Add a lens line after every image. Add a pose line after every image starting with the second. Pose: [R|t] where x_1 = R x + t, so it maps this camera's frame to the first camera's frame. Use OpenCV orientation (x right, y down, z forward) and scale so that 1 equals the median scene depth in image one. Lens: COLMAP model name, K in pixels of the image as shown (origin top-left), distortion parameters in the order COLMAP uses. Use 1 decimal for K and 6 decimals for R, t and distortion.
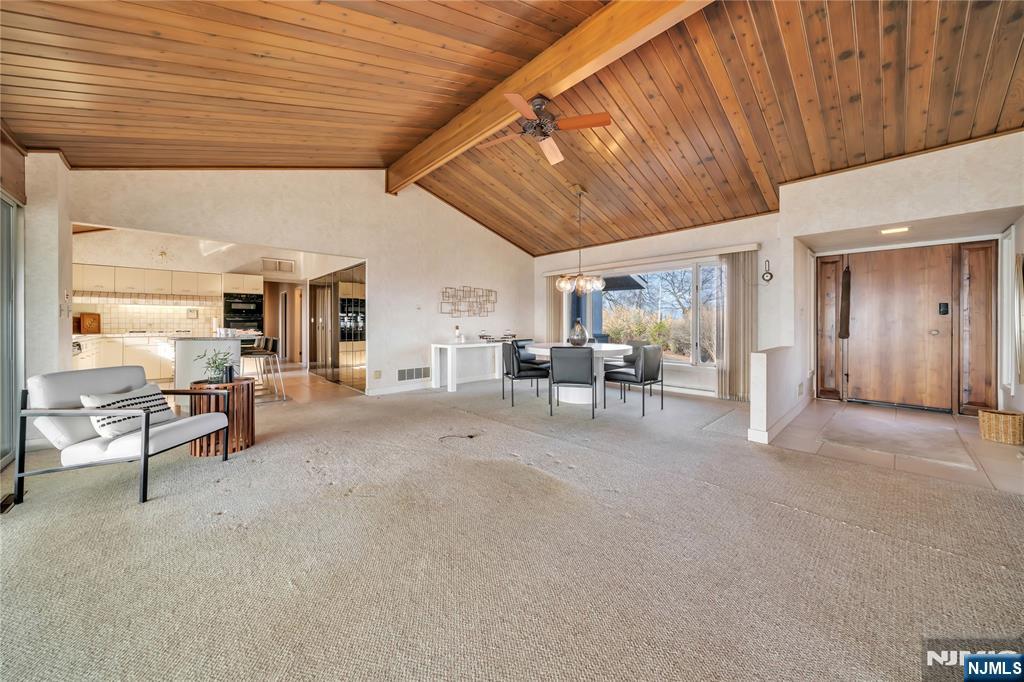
lens RADIAL K [[365.4, 0, 508.9], [0, 365.4, 323.9], [0, 0, 1]] dist [-0.010444, 0.000207]
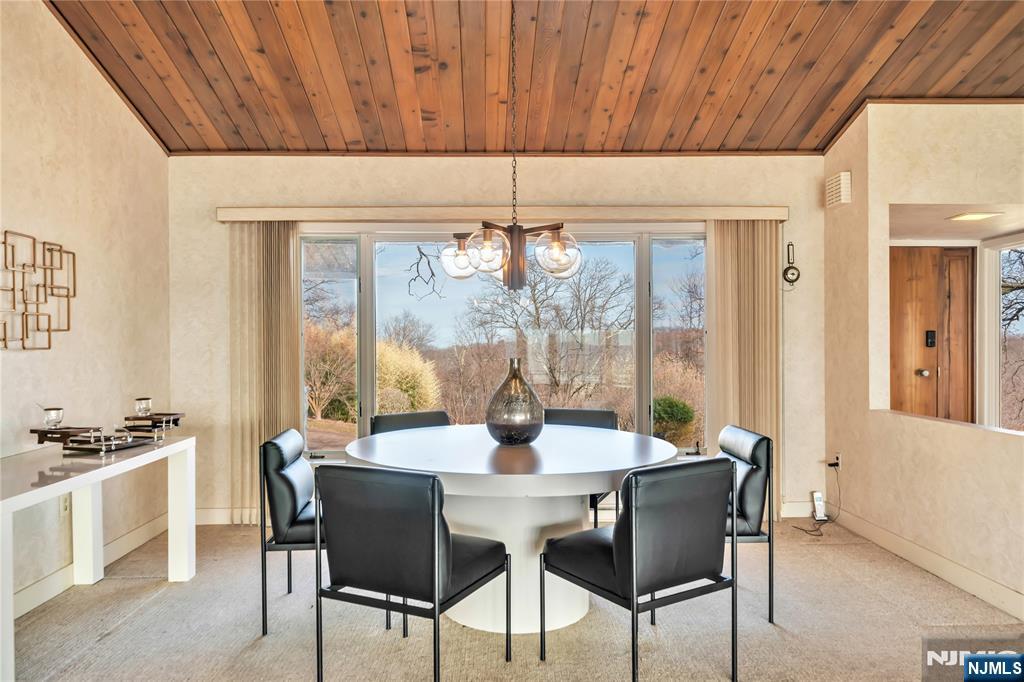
lens RADIAL K [[695.4, 0, 500.4], [0, 695.4, 344.3], [0, 0, 1]] dist [0.000938, 0.000999]
pose [[0.657670, -0.003800, 0.753297, -0.348880], [0.004980, 0.999987, 0.000697, -0.035736], [-0.753290, 0.003293, 0.657680, 0.728386]]
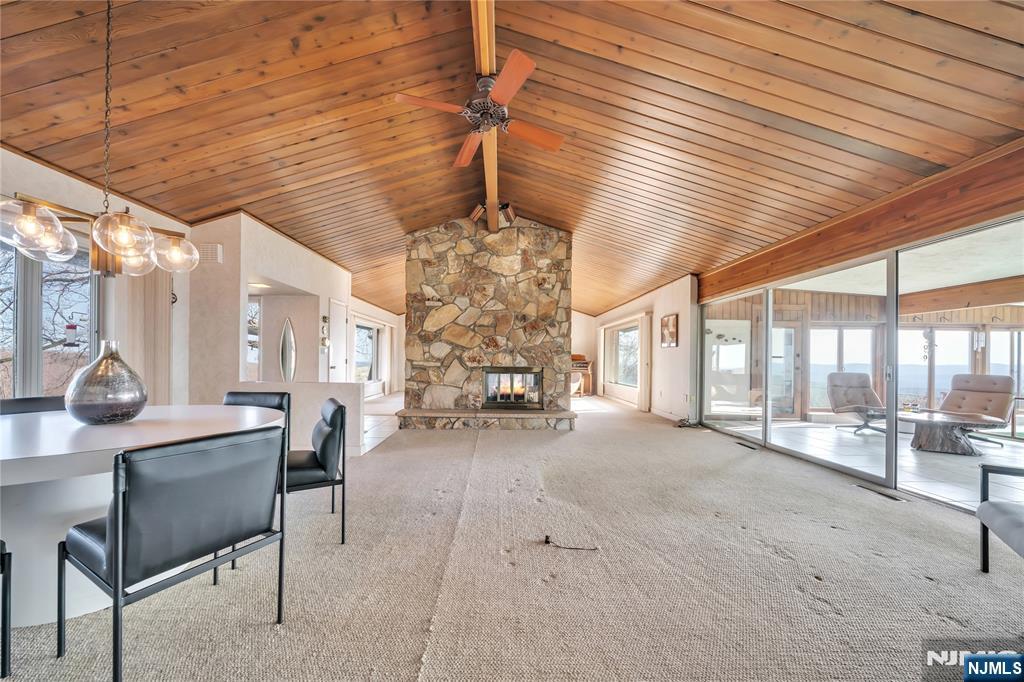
lens RADIAL K [[359.9, 0, 504.8], [0, 359.9, 359.9], [0, 0, 1]] dist [-0.000583, -0.000032]
pose [[-0.740756, -0.006317, 0.671744, -0.381565], [-0.007678, 0.999970, 0.000937, -0.002530], [-0.671730, -0.004464, -0.740782, 1.212983]]
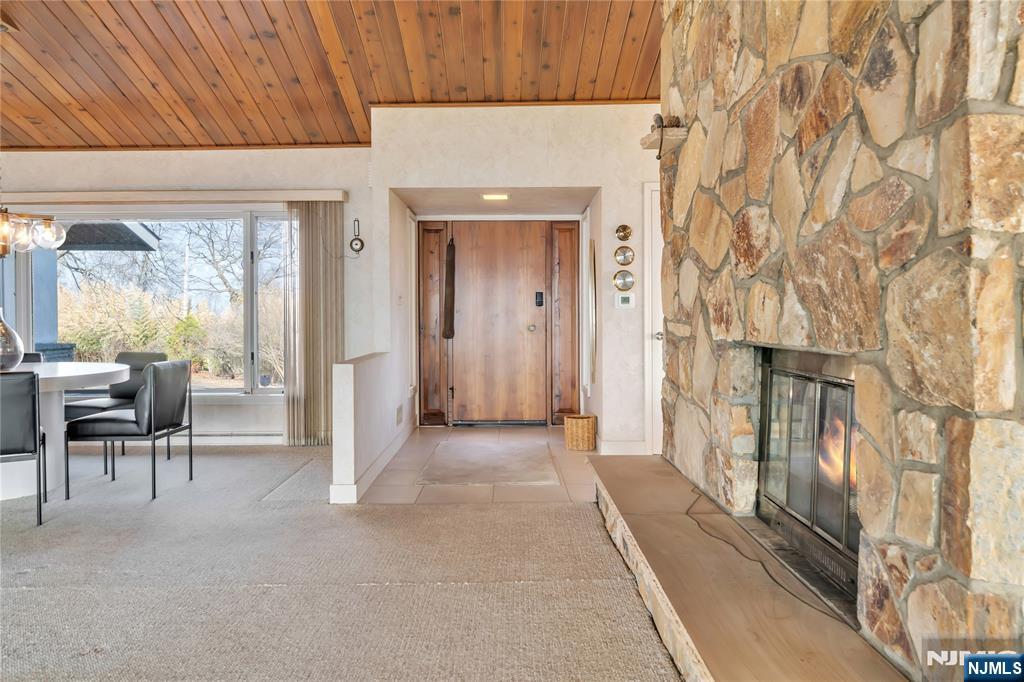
lens RADIAL K [[704.9, 0, 511.9], [0, 704.9, 322.4], [0, 0, 1]] dist [0.003071, 0.002361]
pose [[0.678814, -0.009216, 0.734252, -0.016598], [0.007181, 0.999957, 0.005912, 0.001227], [-0.734275, 0.001259, 0.678851, -0.045691]]
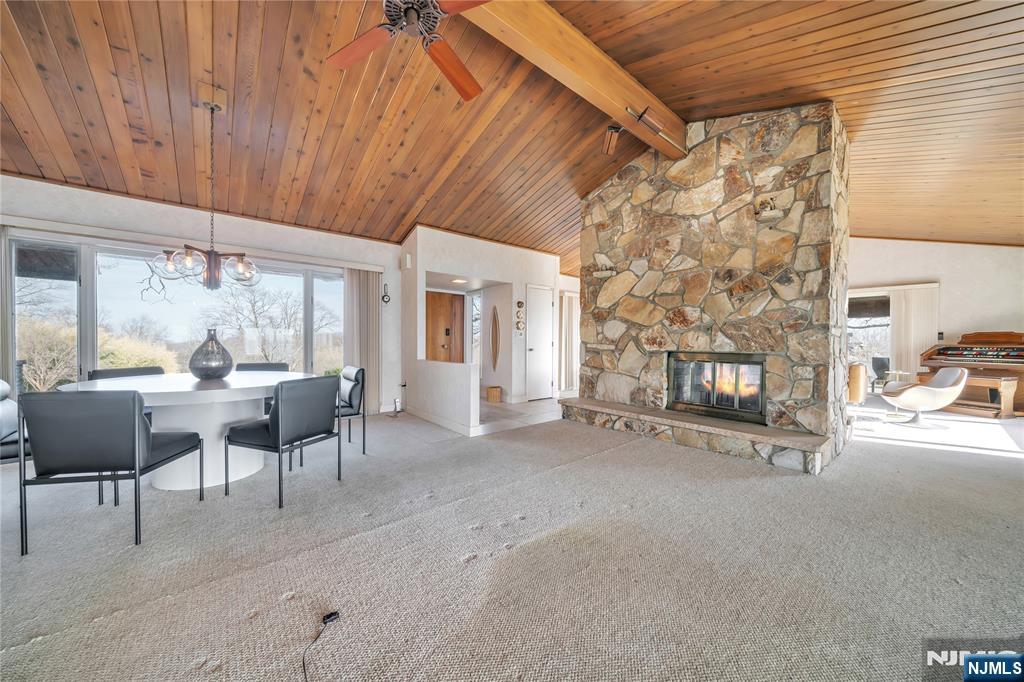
lens RADIAL K [[353.7, 0, 505.0], [0, 353.7, 345.4], [0, 0, 1]] dist [-0.005407, -0.000016]
pose [[0.055677, -0.010307, 0.998396, -0.390735], [-0.004001, 0.999936, 0.010546, 0.000923], [-0.998441, -0.004582, 0.055632, 0.635278]]
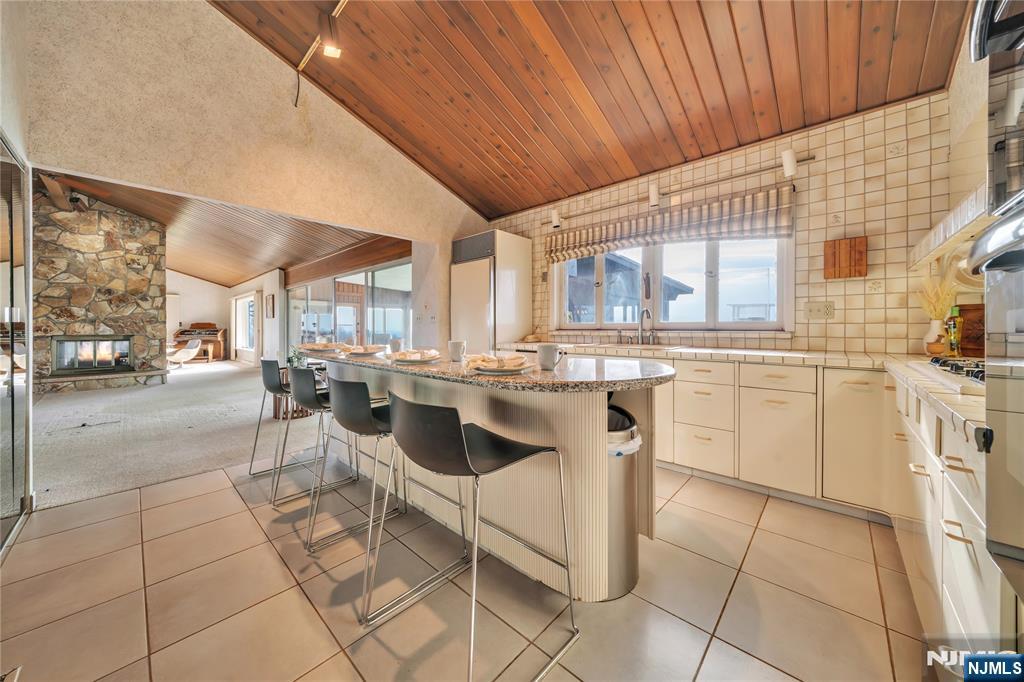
lens RADIAL K [[352.3, 0, 504.2], [0, 352.3, 327.0], [0, 0, 1]] dist [-0.006292, -0.000003]
pose [[-0.997328, 0.004754, -0.072901, -1.113233], [0.004644, 0.999988, 0.001673, -0.003790], [0.072908, 0.001330, -0.997338, 1.785021]]
